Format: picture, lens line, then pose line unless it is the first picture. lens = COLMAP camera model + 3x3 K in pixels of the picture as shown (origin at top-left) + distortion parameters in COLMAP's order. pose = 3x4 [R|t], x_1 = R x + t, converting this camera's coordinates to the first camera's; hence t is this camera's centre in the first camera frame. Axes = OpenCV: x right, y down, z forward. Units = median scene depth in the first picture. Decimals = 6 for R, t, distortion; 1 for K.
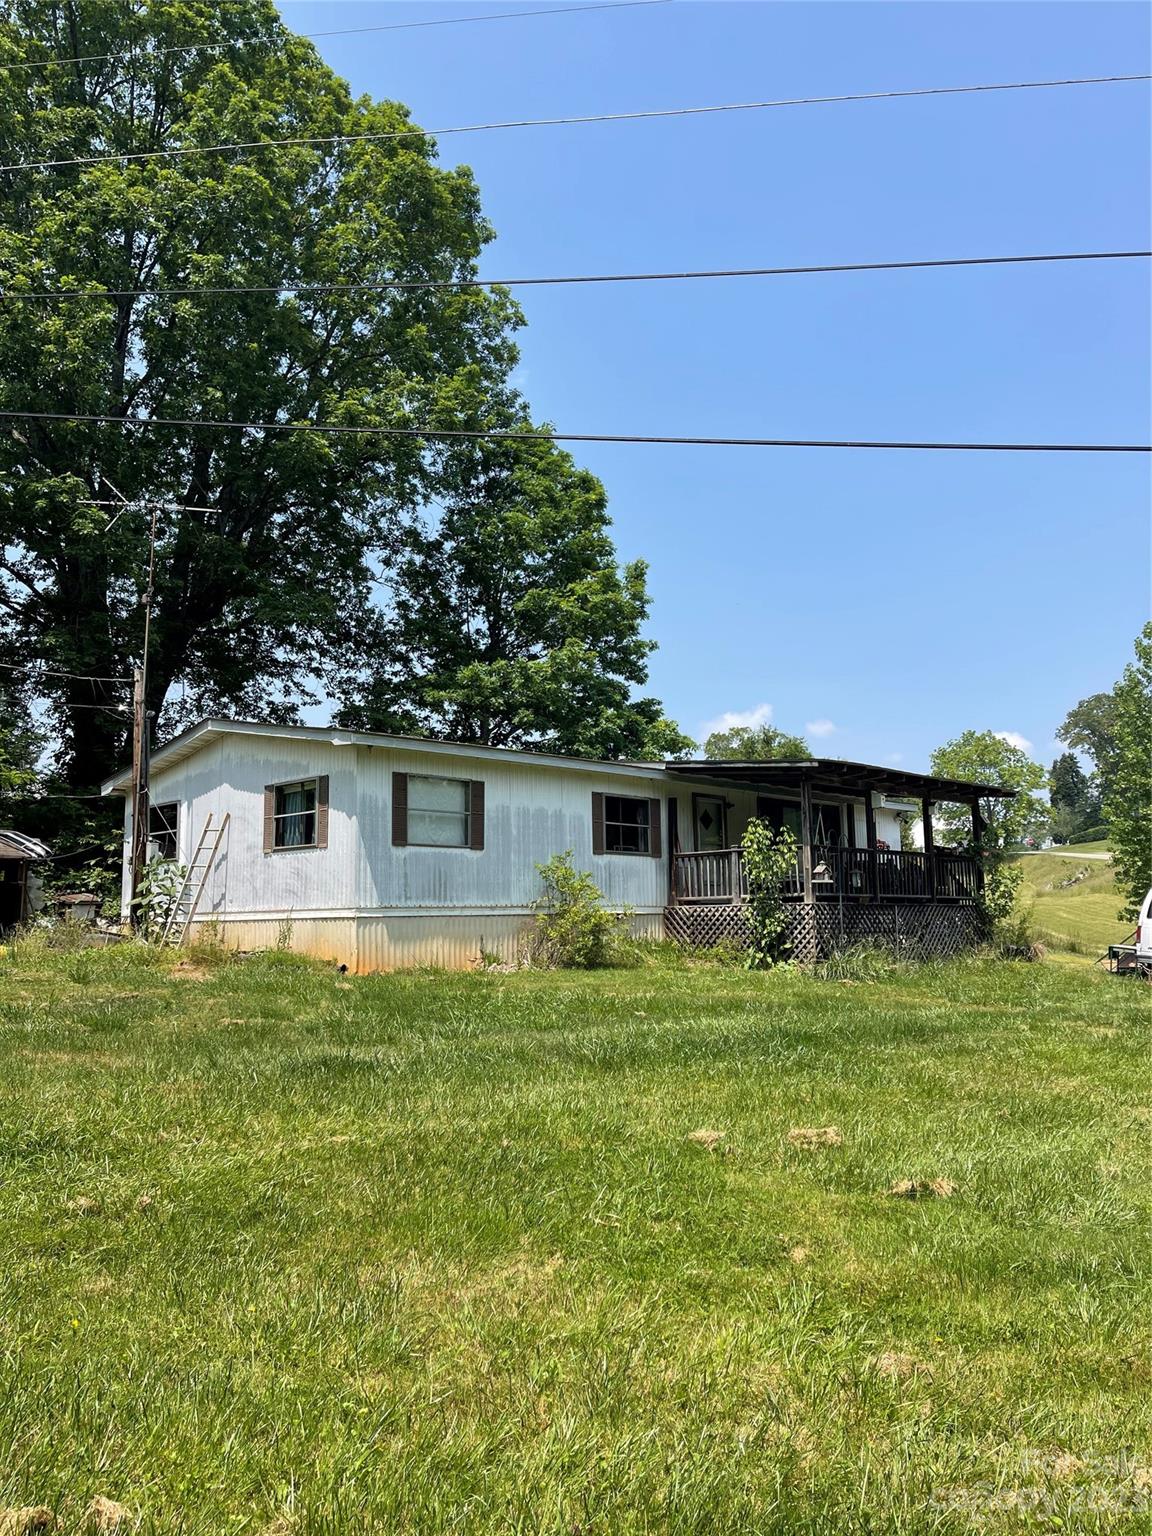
lens RADIAL K [[1151.8, 0, 577.1], [0, 1151.8, 766.0], [0, 0, 1]] dist [0.001586, 0.000963]
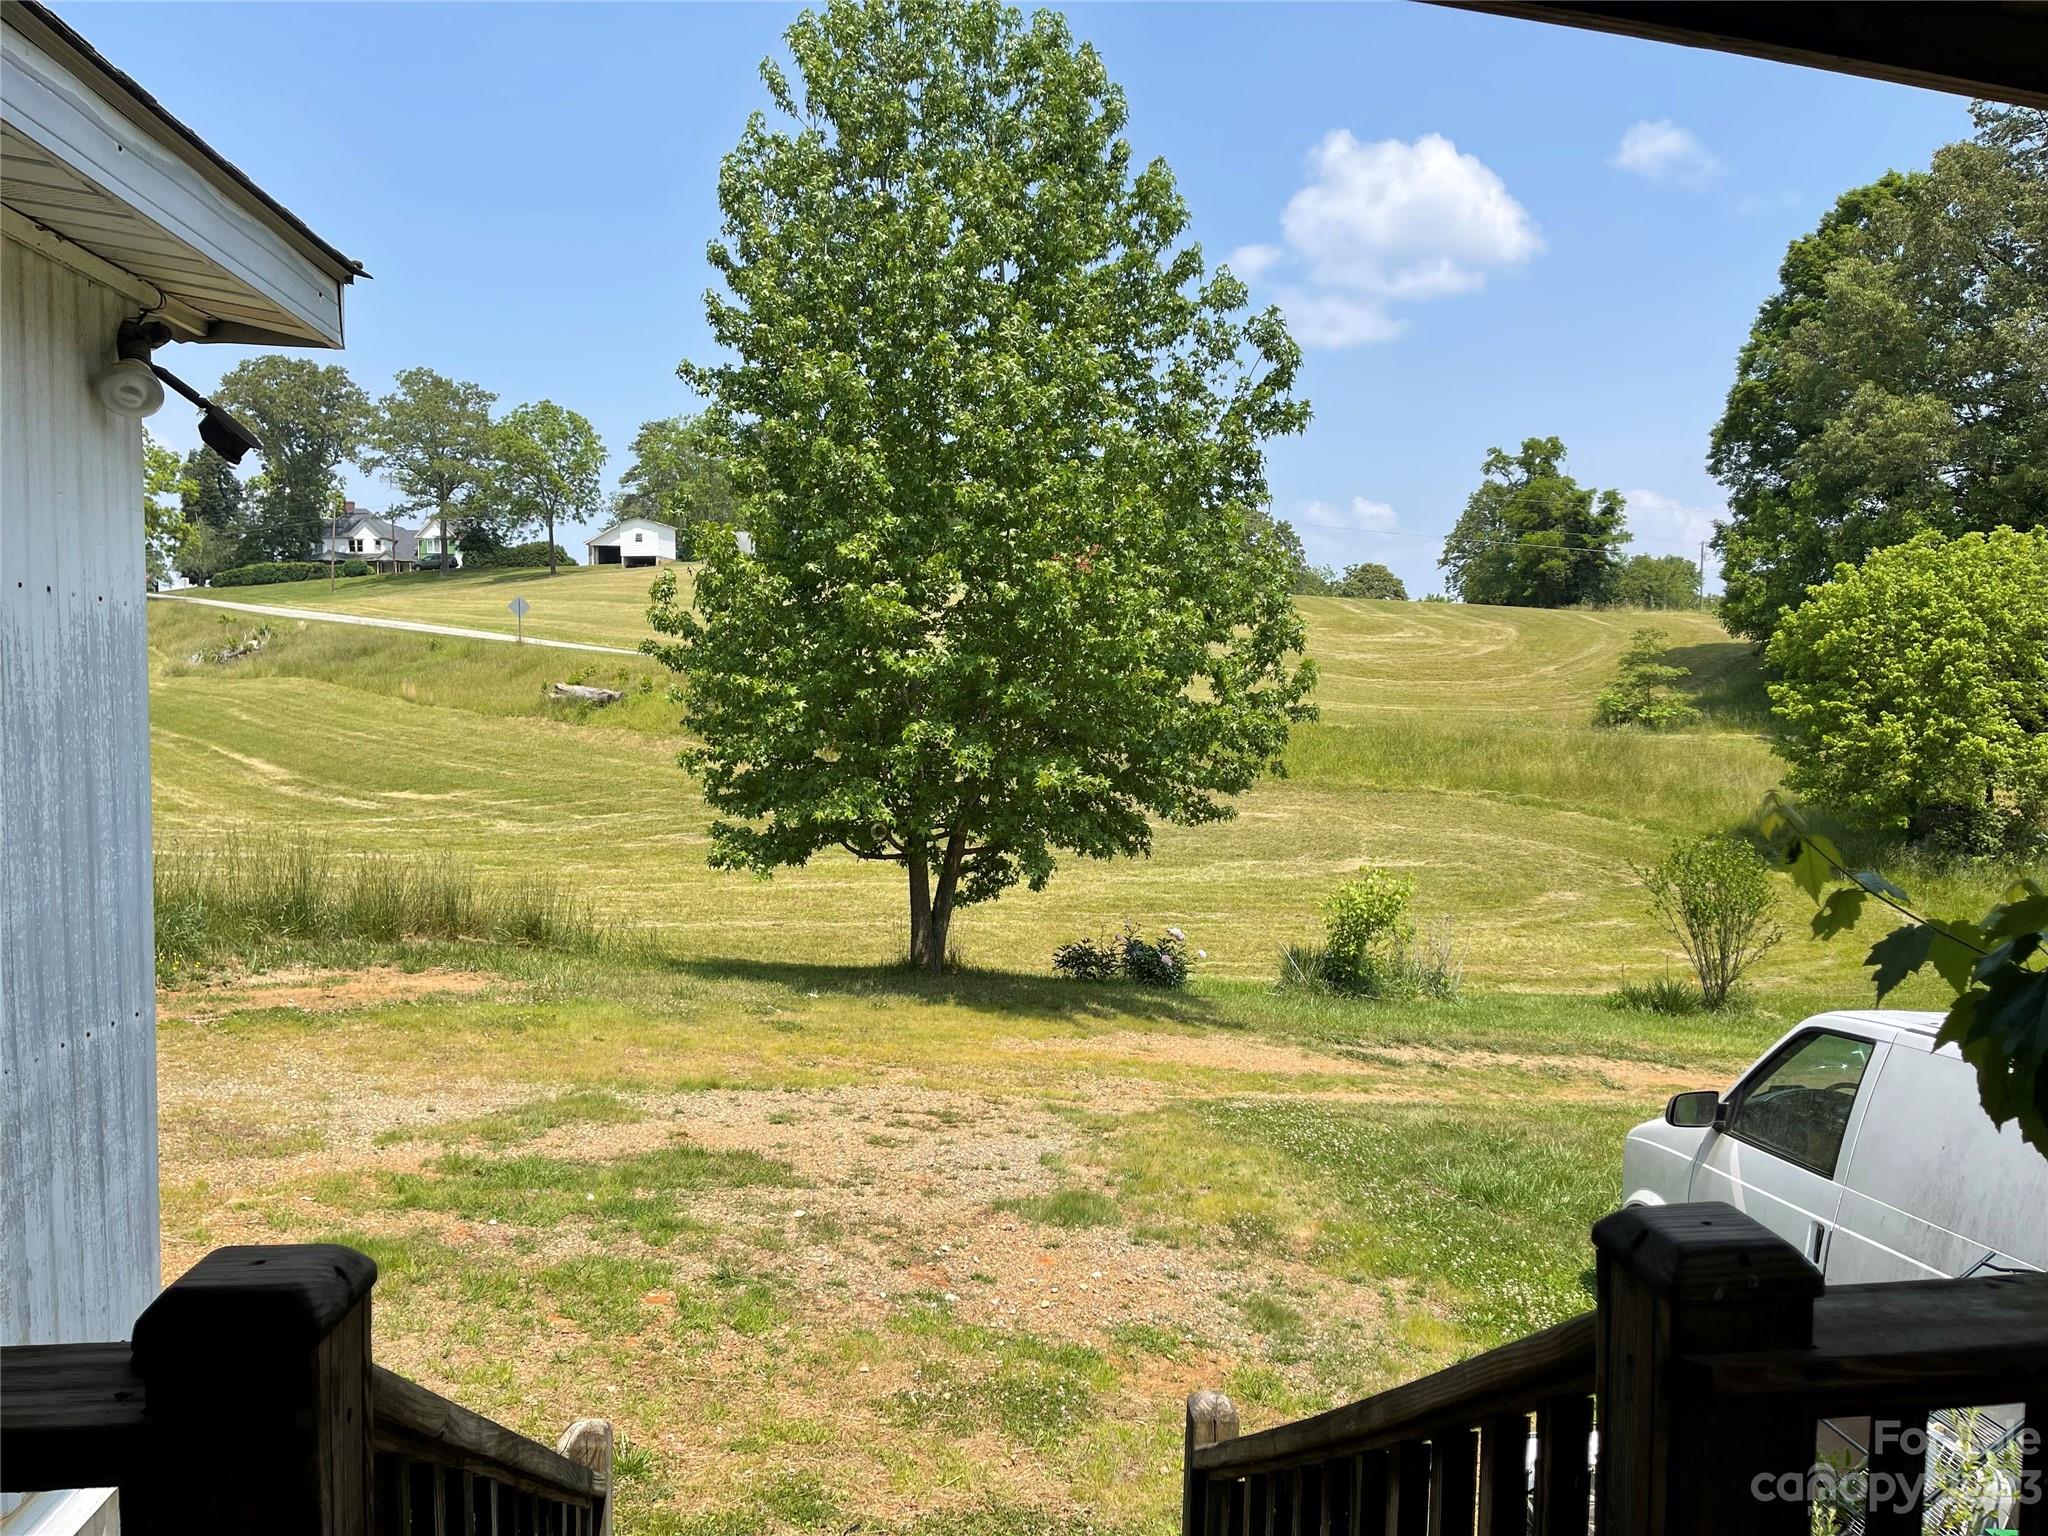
lens RADIAL K [[1535.7, 0, 1026.5], [0, 1535.7, 768.0], [0, 0, 1]] dist [0.001586, 0.000963]
pose [[0.614251, -0.018491, 0.788894, 0.043809], [-0.125092, 0.984803, 0.120482, 0.010720], [-0.779133, -0.172691, 0.602602, 0.161198]]
